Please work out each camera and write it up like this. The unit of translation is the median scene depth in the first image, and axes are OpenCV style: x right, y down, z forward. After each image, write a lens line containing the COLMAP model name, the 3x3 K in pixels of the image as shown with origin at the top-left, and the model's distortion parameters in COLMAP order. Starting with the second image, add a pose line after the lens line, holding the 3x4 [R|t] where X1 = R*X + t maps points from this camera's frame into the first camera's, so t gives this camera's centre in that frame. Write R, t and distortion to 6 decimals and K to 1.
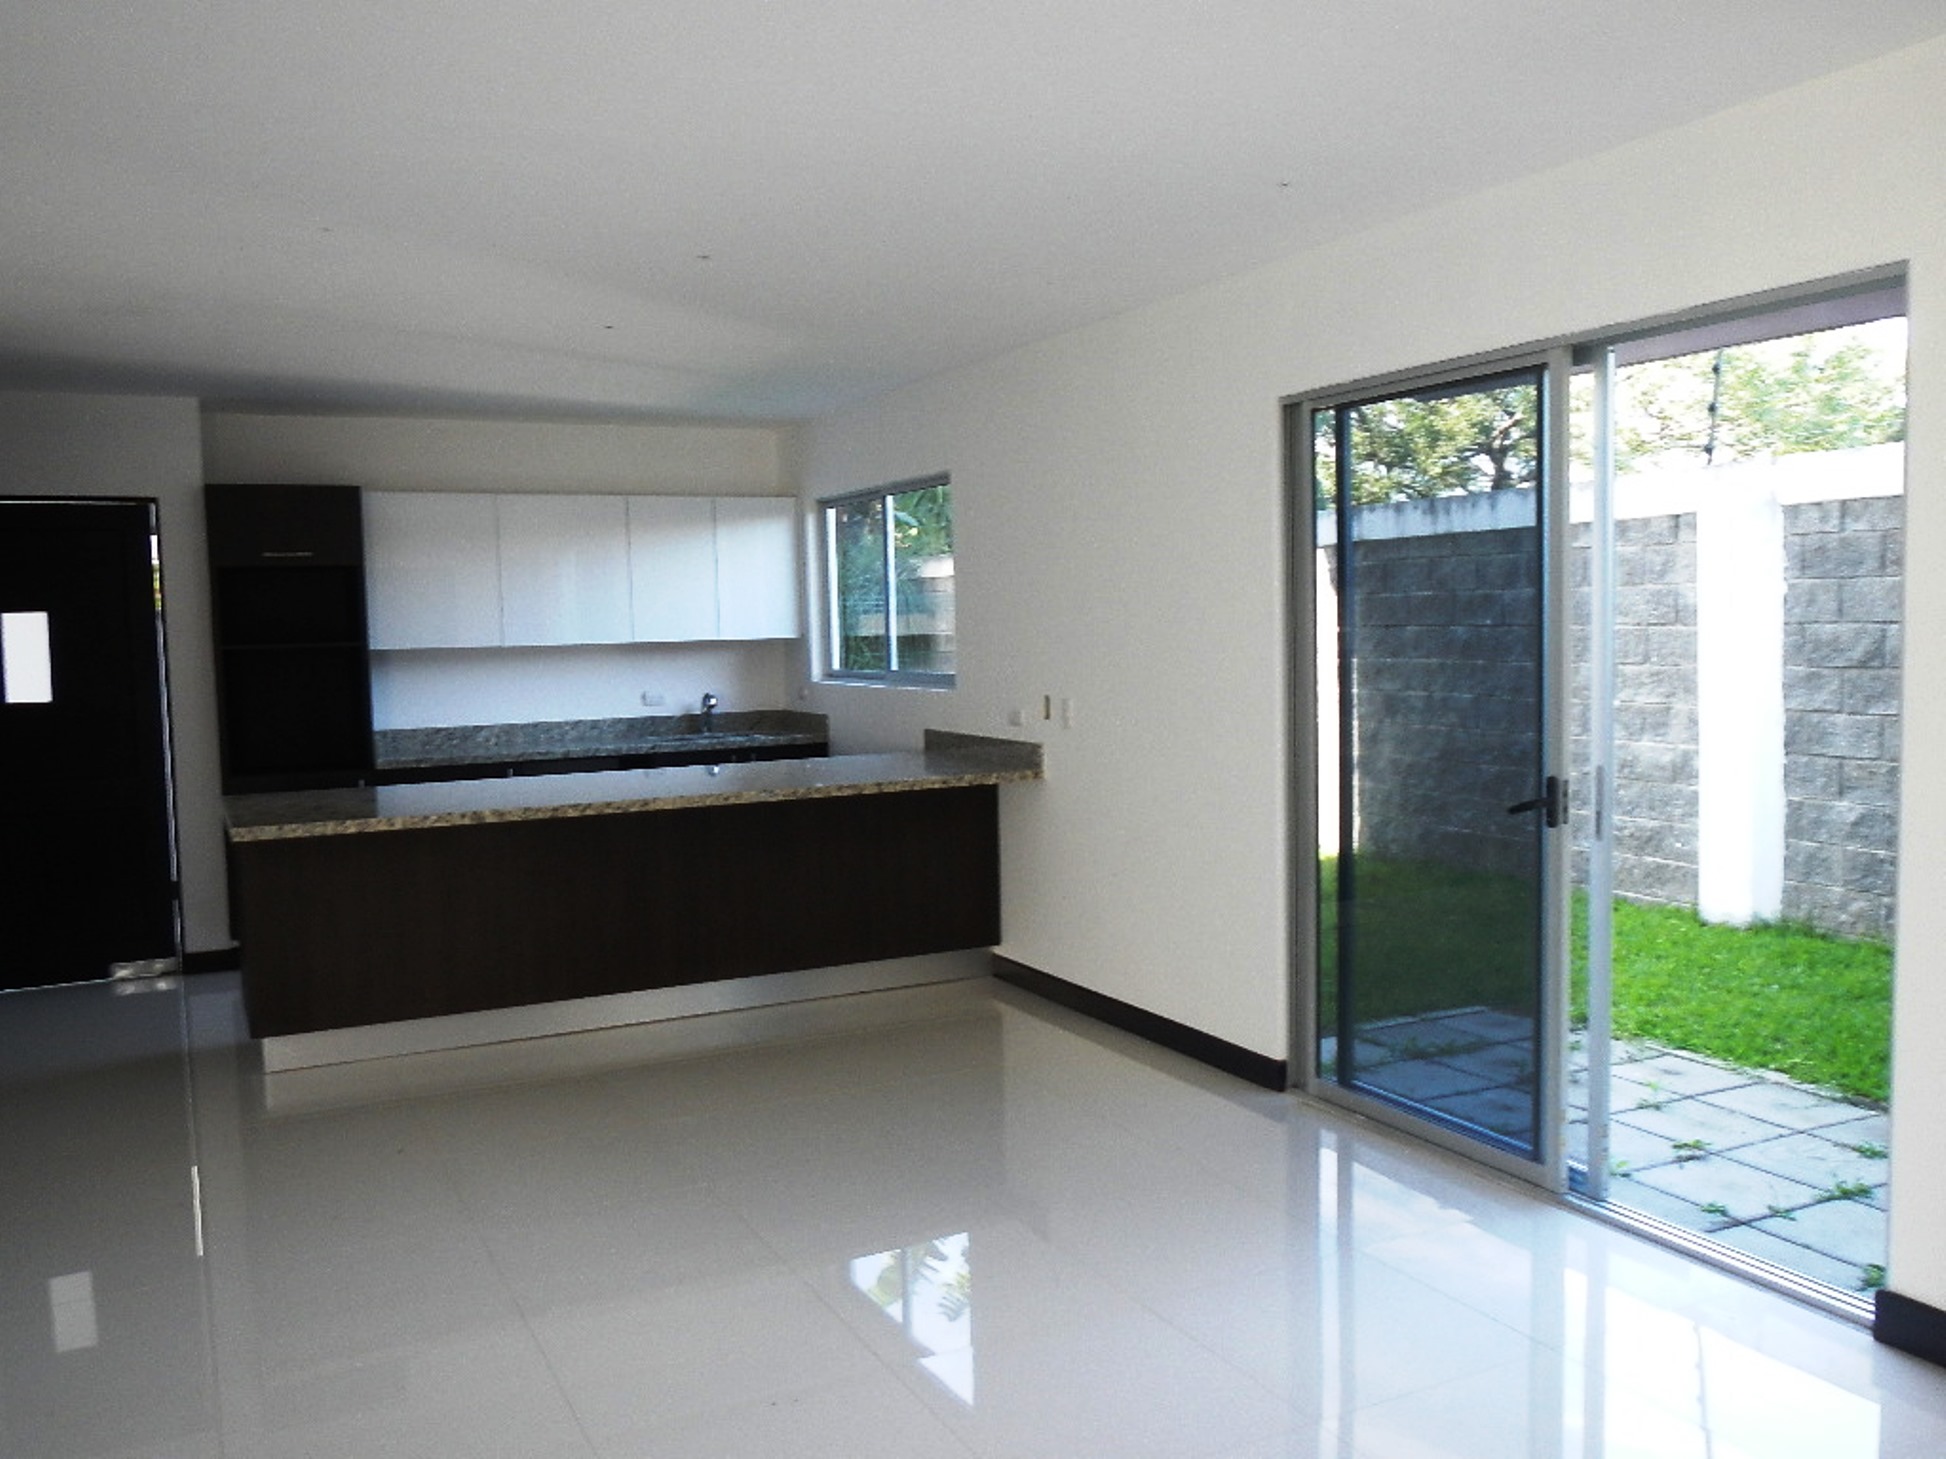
lens RADIAL K [[1592.7, 0, 973.0], [0, 1592.7, 729.5], [0, 0, 1]] dist [-0.013758, -0.000344]
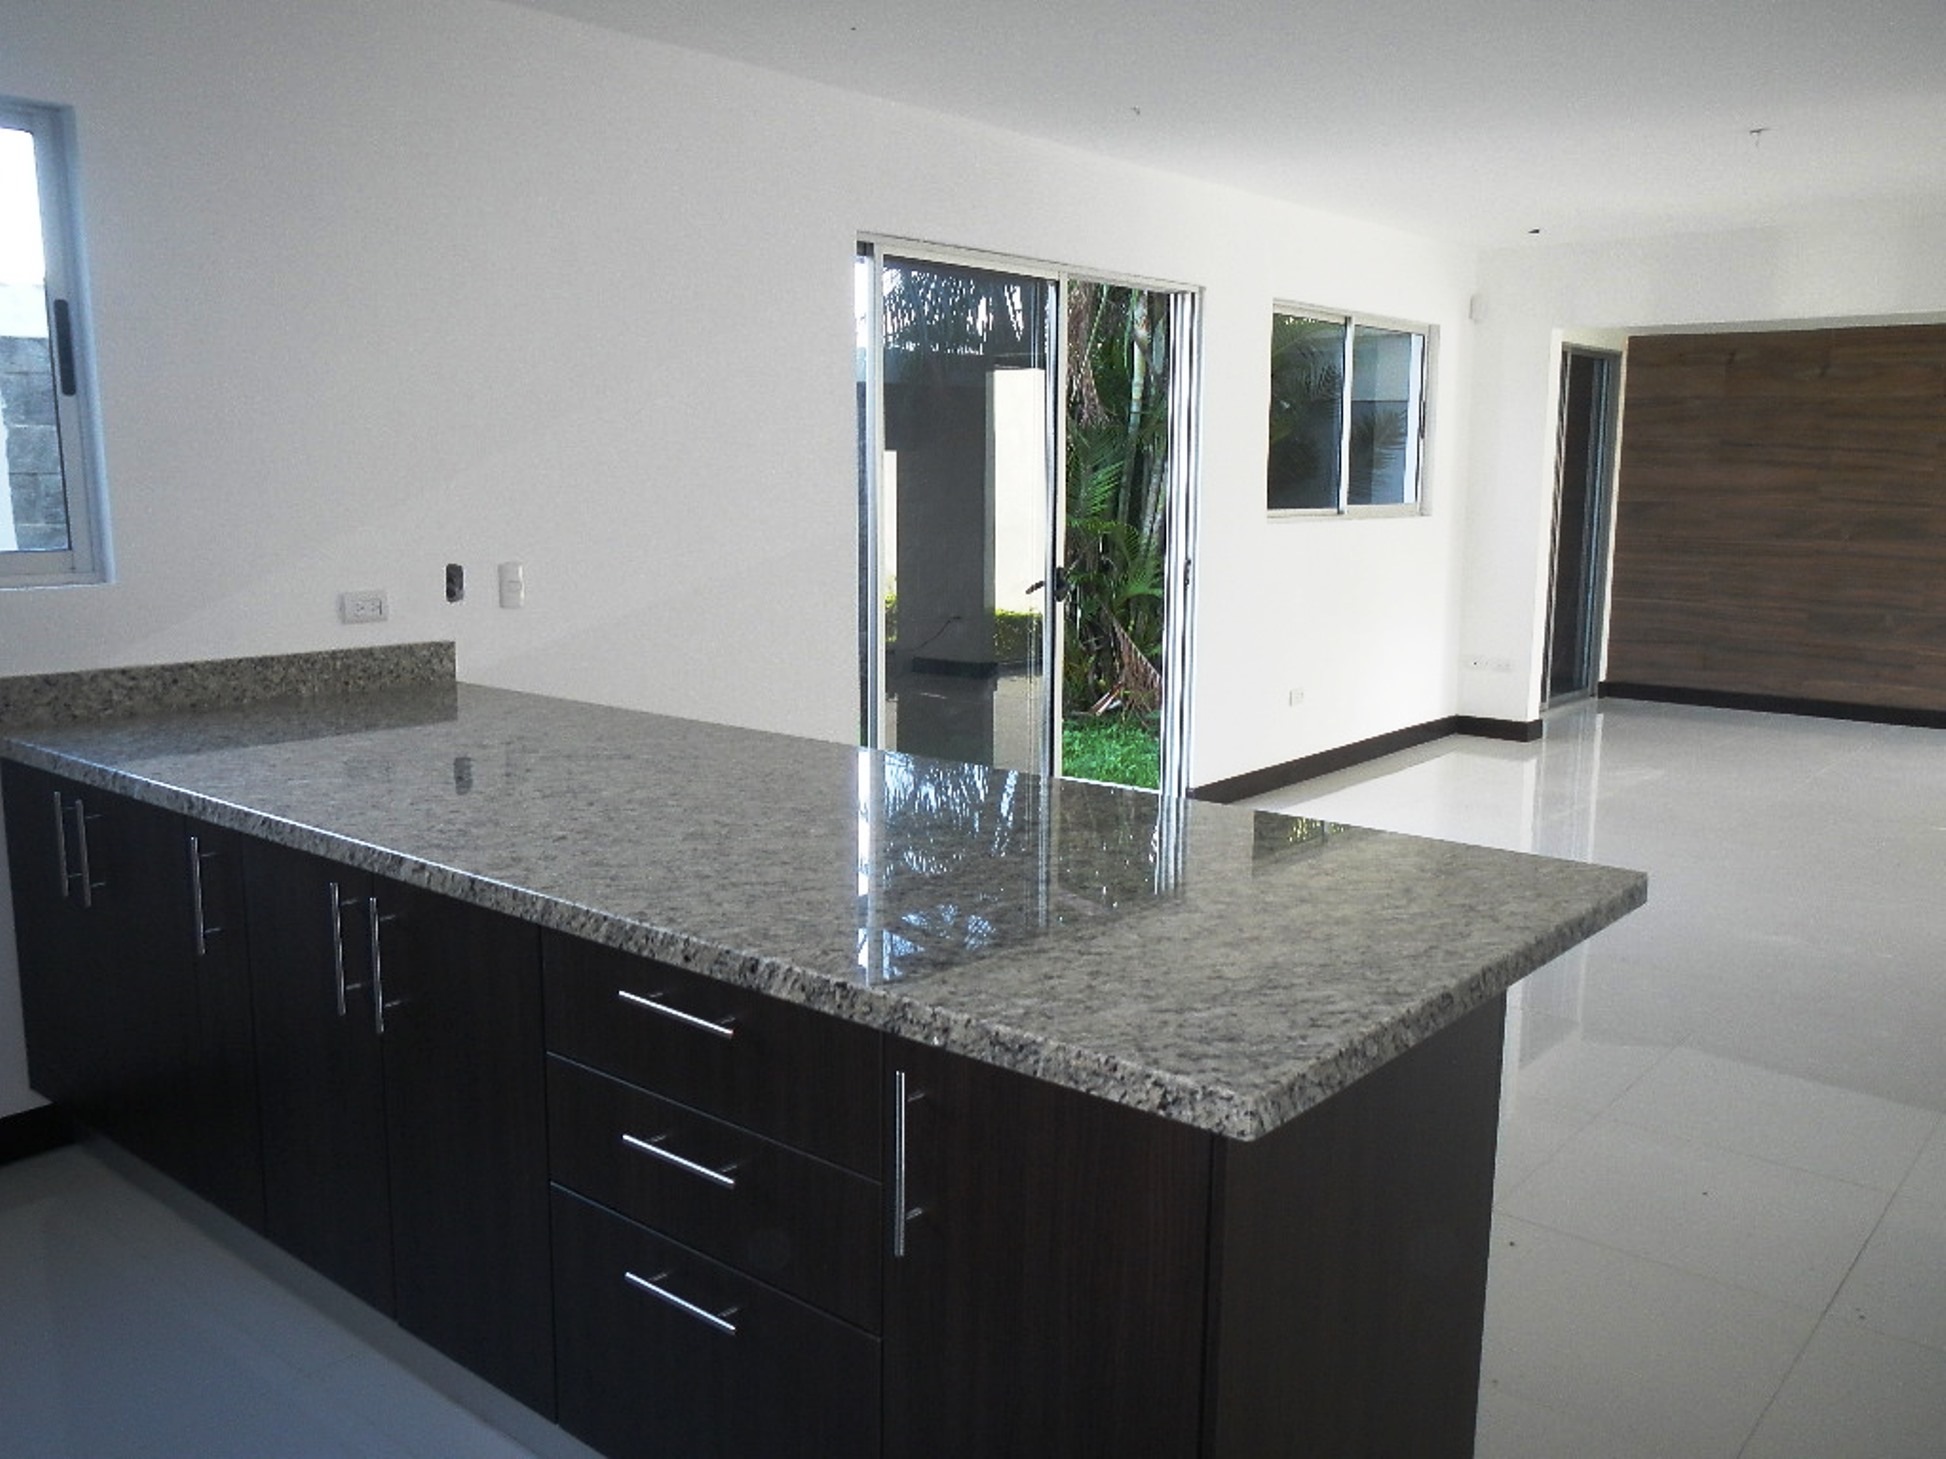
lens RADIAL K [[1592.7, 0, 973.0], [0, 1592.7, 729.5], [0, 0, 1]] dist [-0.013758, -0.000344]
pose [[-0.399046, -0.126178, 0.908208, -0.508965], [0.067227, 0.983795, 0.166217, -0.039081], [-0.914463, 0.127384, -0.384097, 0.867327]]
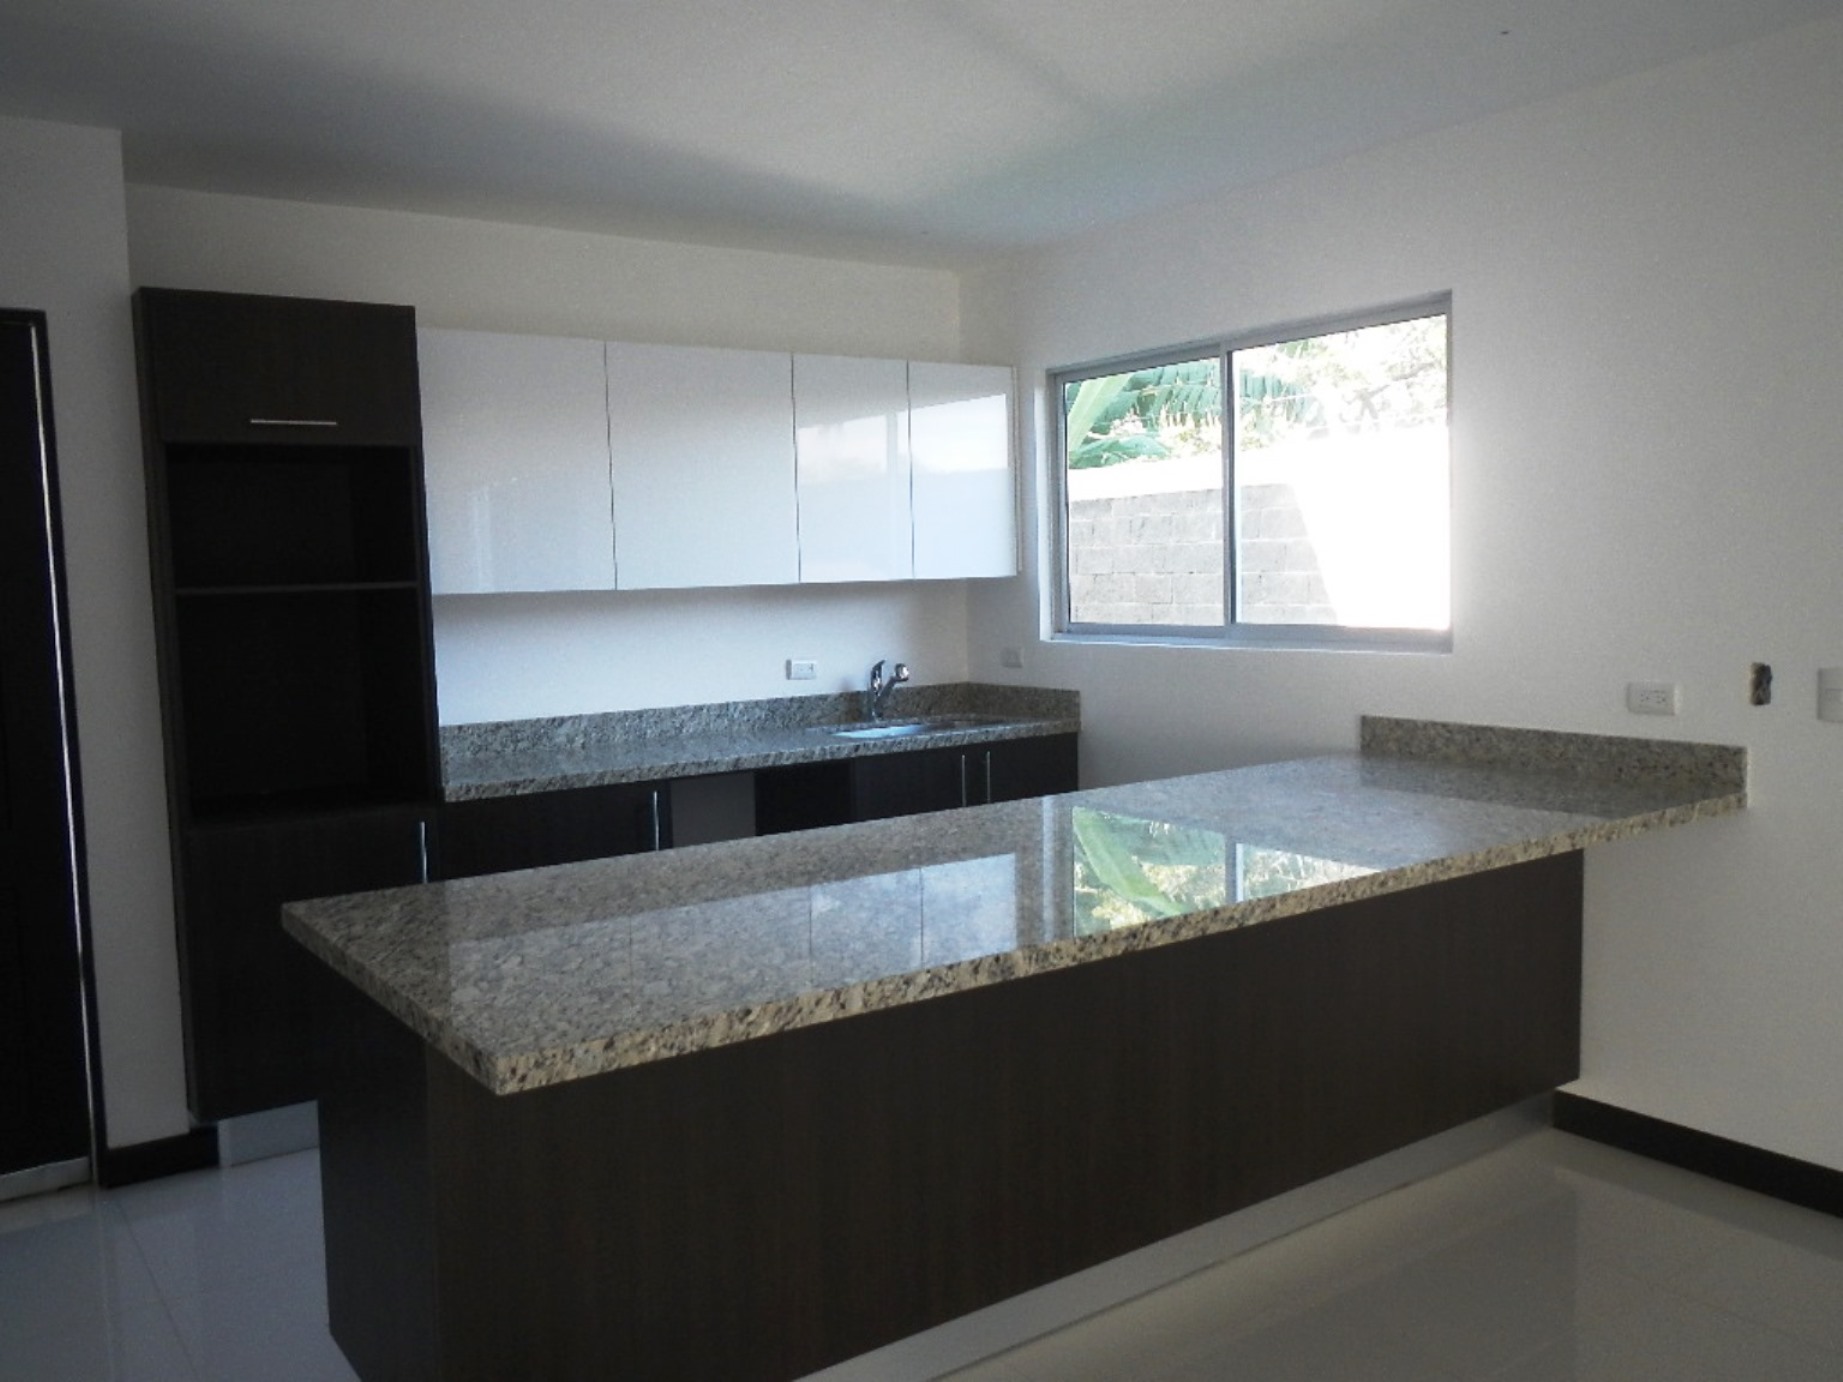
lens RADIAL K [[1524.6, 0, 921.5], [0, 1524.6, 691.0], [0, 0, 1]] dist [-0.021073, -0.007429]
pose [[0.989283, -0.015738, 0.145161, -0.271959], [0.014660, 0.999856, 0.008494, -0.016745], [-0.145274, -0.006275, 0.989372, 0.410917]]
